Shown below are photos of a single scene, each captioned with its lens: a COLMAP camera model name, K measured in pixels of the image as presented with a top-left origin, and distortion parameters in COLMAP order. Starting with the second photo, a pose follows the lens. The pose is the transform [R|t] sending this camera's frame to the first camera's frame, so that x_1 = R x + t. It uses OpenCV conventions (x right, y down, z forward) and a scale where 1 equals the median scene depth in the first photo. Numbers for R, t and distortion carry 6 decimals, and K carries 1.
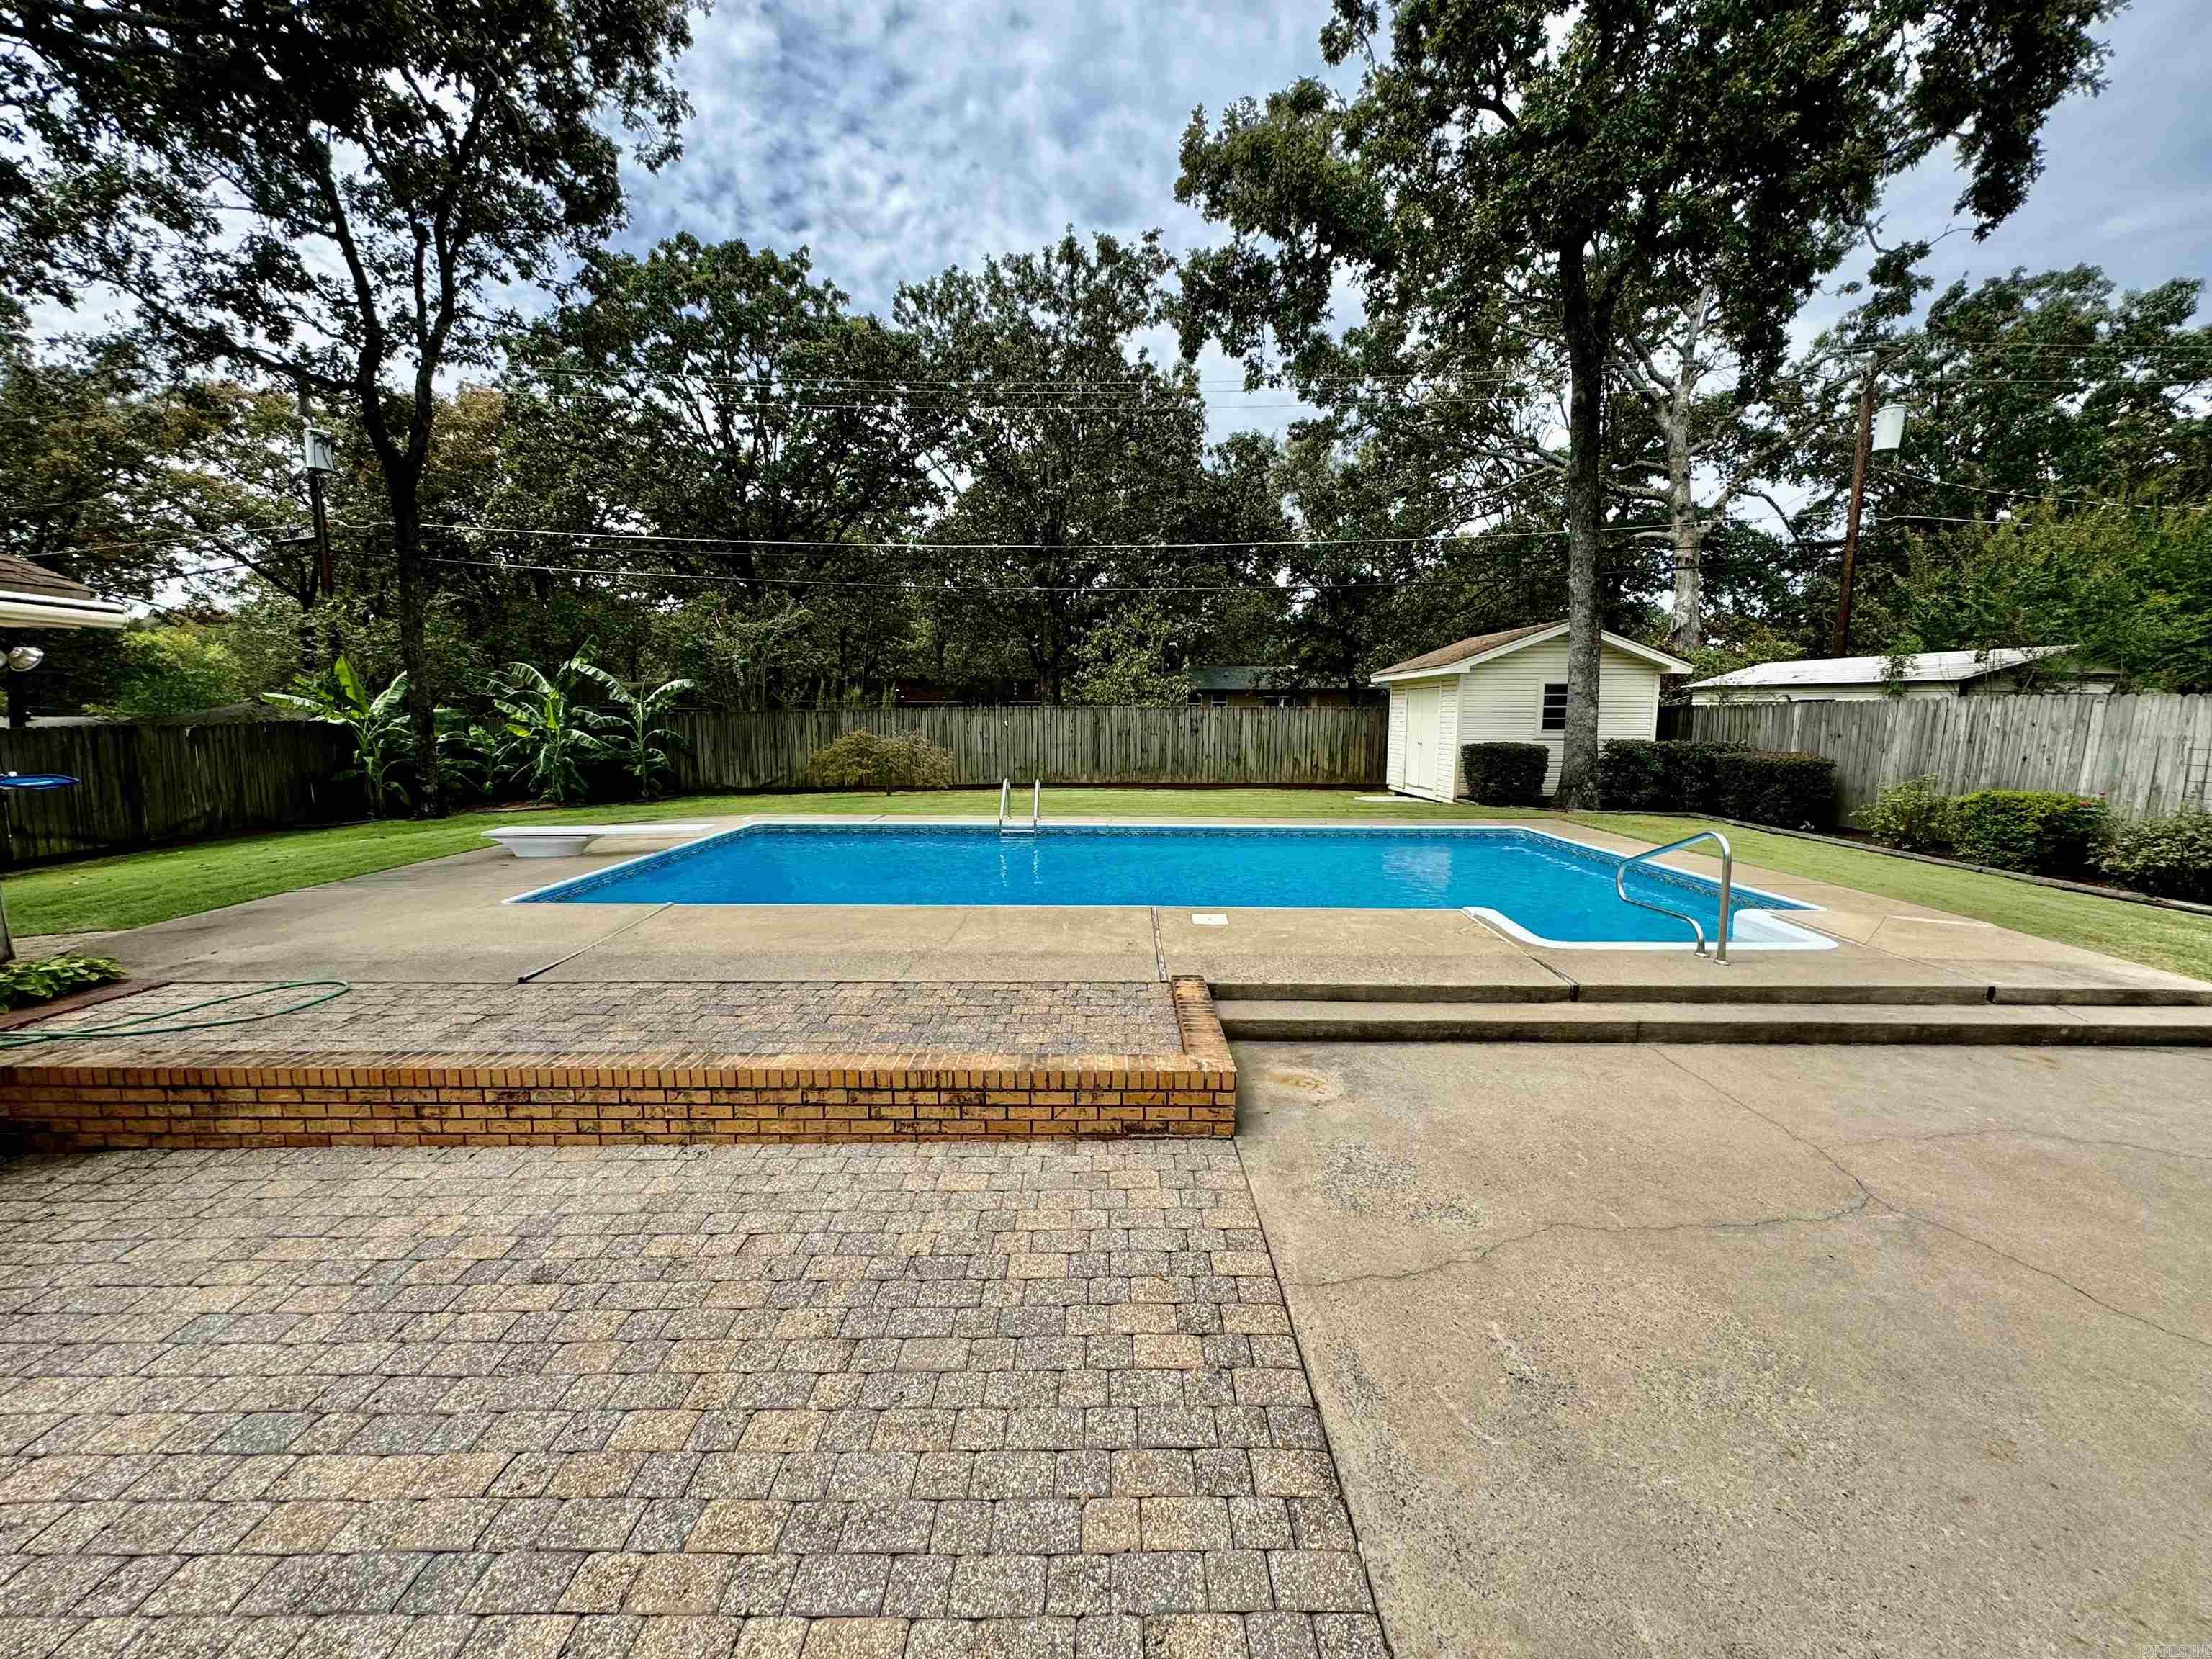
lens RADIAL K [[875.1, 0, 1110.4], [0, 875.1, 821.6], [0, 0, 1]] dist [-0.001772, 0.000064]
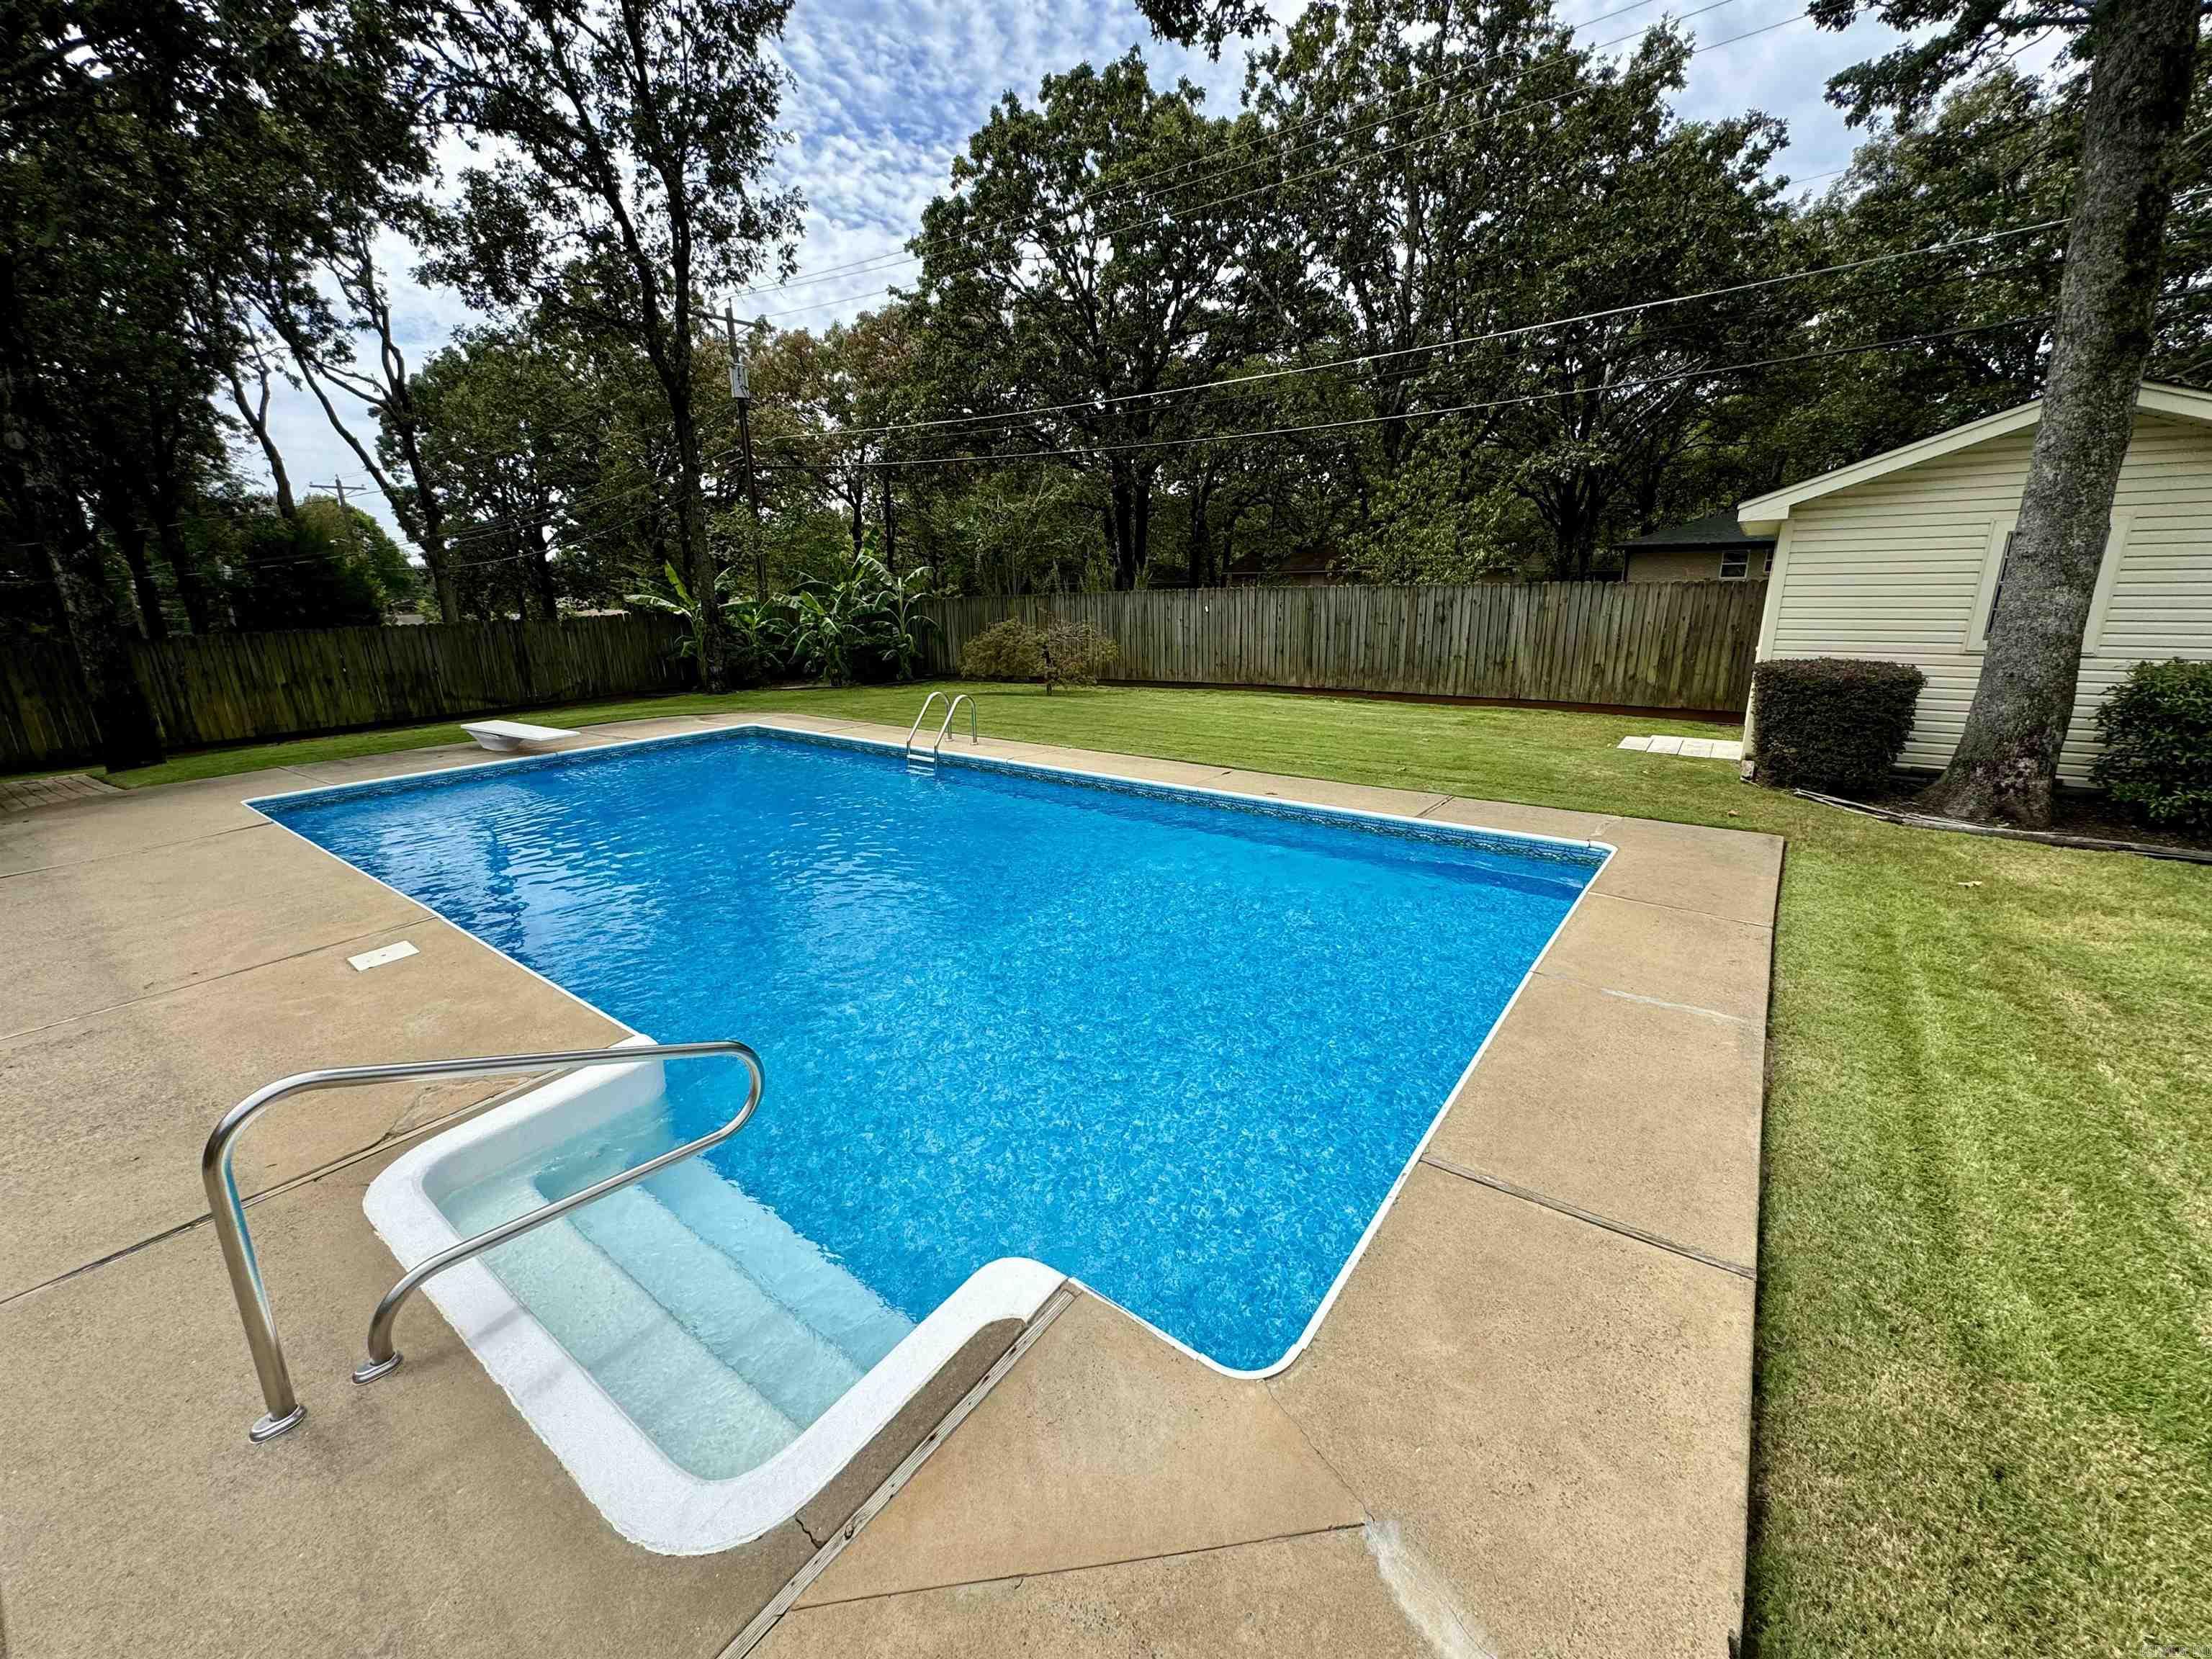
lens RADIAL K [[875.1, 0, 1108.3], [0, 875.1, 824.7], [0, 0, 1]] dist [-0.001772, 0.000064]
pose [[0.797115, 0.141712, -0.586962, 0.318050], [-0.052152, 0.984595, 0.166889, -0.044237], [0.601571, -0.102419, 0.792227, 0.267942]]
